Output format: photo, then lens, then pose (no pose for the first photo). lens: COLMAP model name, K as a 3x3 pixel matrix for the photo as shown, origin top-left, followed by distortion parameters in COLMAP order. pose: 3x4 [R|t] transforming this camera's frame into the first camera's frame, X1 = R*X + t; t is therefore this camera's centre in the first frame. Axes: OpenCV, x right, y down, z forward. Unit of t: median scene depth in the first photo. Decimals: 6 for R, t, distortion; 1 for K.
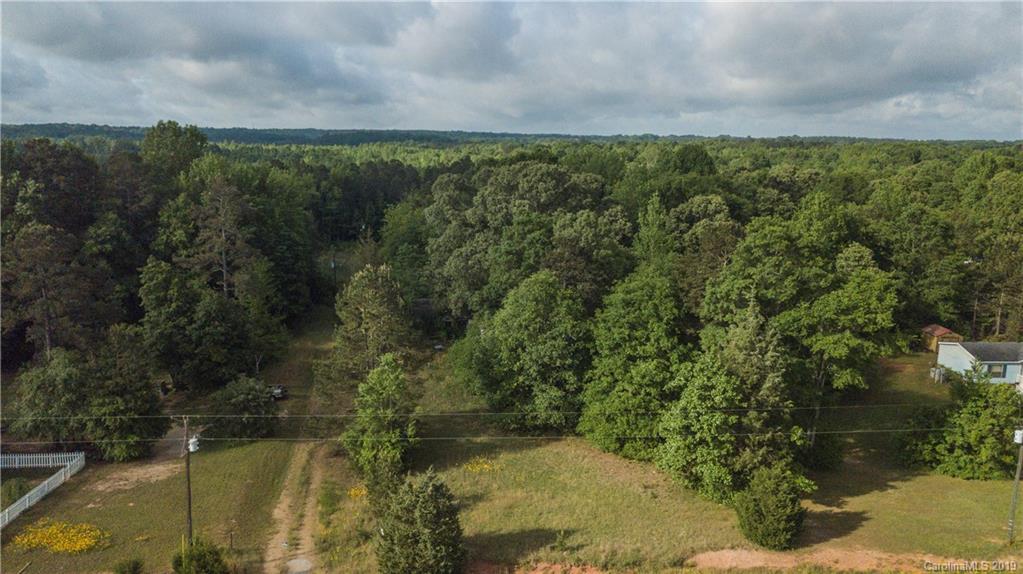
lens RADIAL K [[785.3, 0, 506.9], [0, 785.3, 295.1], [0, 0, 1]] dist [0.005979, -0.007128]
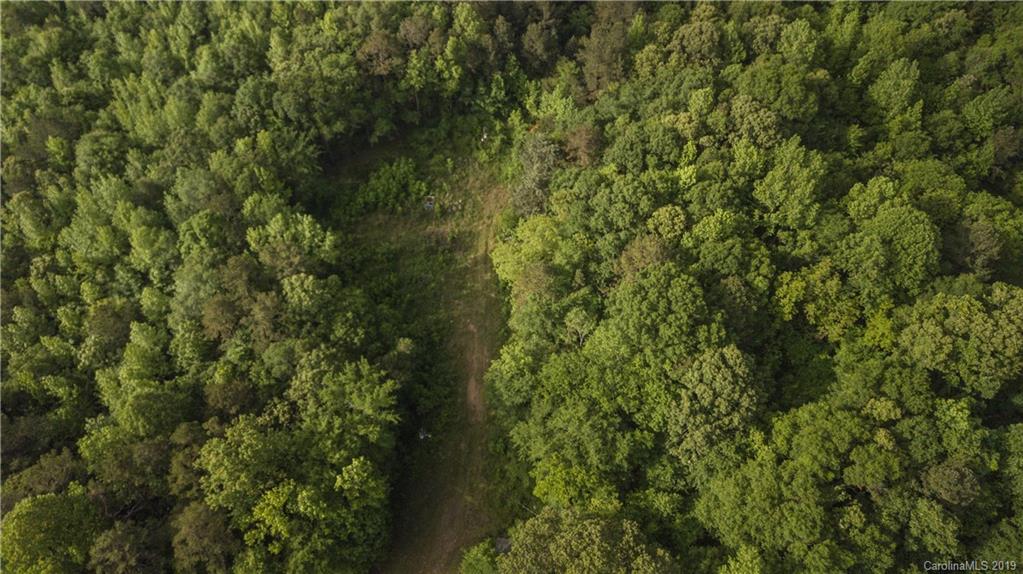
lens RADIAL K [[785.3, 0, 506.9], [0, 785.3, 295.1], [0, 0, 1]] dist [0.005979, -0.007128]
pose [[0.972398, 0.178960, -0.149720, -0.021666], [-0.021425, 0.707438, 0.706451, -1.584652], [0.232344, -0.683743, 0.691745, 0.926536]]
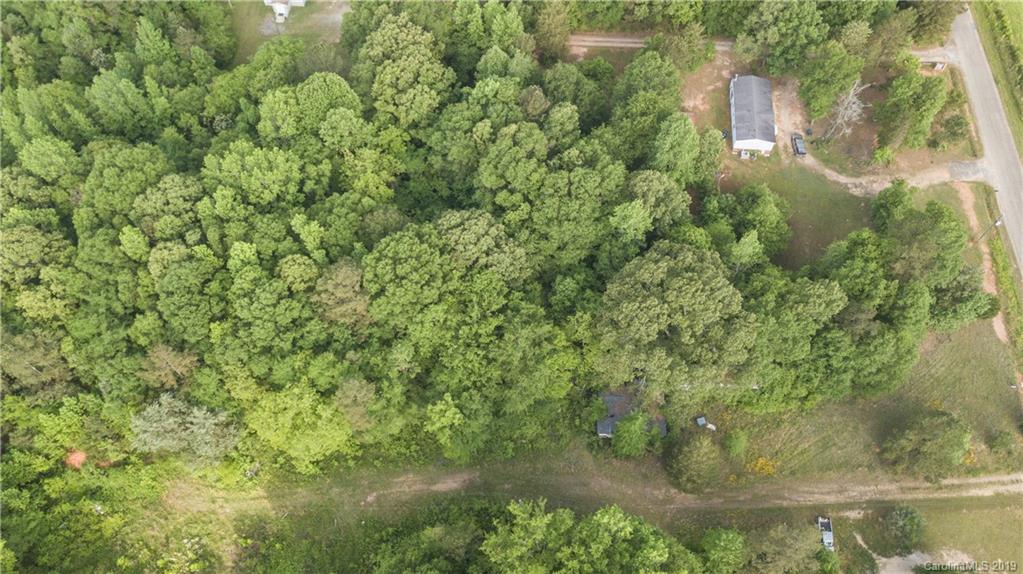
lens RADIAL K [[785.3, 0, 506.9], [0, 785.3, 295.1], [0, 0, 1]] dist [0.005979, -0.007128]
pose [[0.118589, -0.866034, 0.485718, -0.871013], [0.217389, 0.499947, 0.838329, -1.828475], [-0.968854, 0.006173, 0.247554, 1.491248]]
